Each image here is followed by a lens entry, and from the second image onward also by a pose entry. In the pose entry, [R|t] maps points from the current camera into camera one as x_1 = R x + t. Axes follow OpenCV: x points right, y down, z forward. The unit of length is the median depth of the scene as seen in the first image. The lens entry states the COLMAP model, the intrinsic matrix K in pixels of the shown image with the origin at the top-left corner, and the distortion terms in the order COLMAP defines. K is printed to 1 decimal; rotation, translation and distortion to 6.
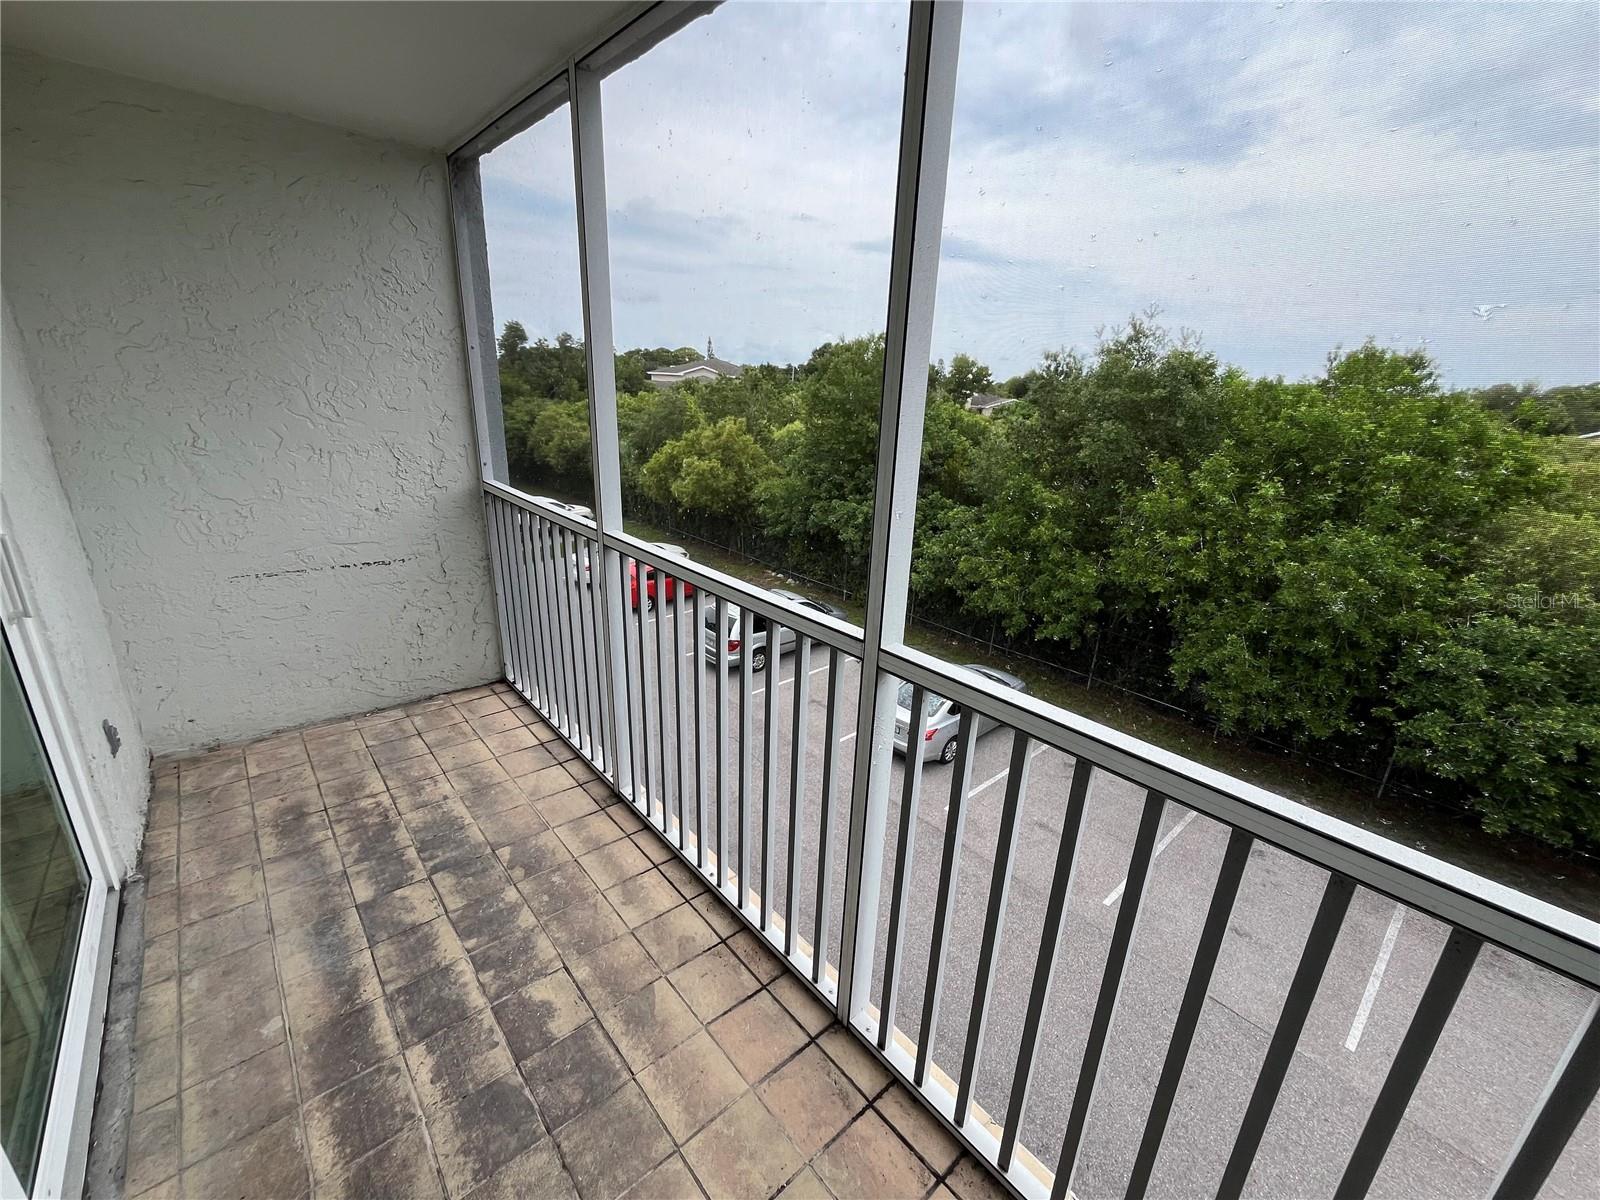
lens RADIAL K [[645.6, 0, 800.1], [0, 645.6, 597.3], [0, 0, 1]] dist [-0.001090, -0.000001]
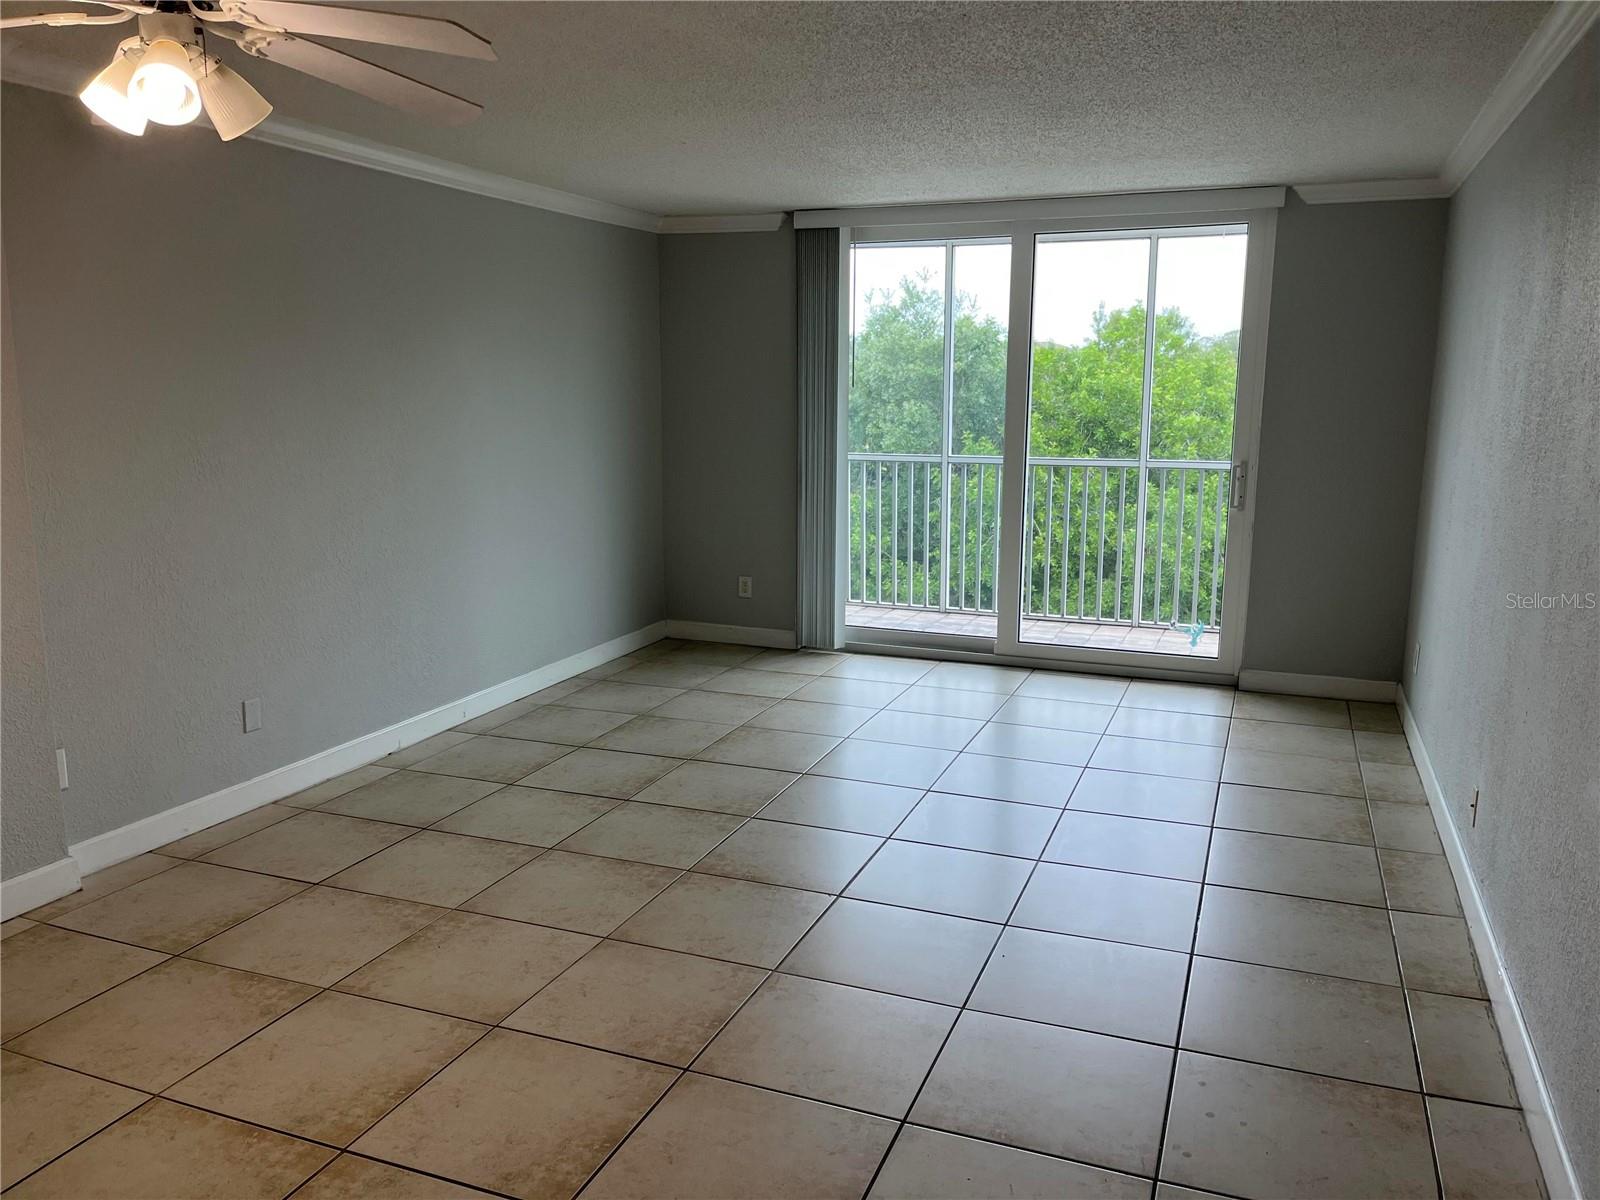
lens RADIAL K [[1217.6, 0, 803.6], [0, 1217.6, 603.6], [0, 0, 1]] dist [0.010465, 0.001107]
pose [[0.889817, -0.131502, 0.436960, -0.367848], [0.181164, 0.980681, -0.073786, 0.075599], [-0.418815, 0.144818, 0.896449, -0.319274]]
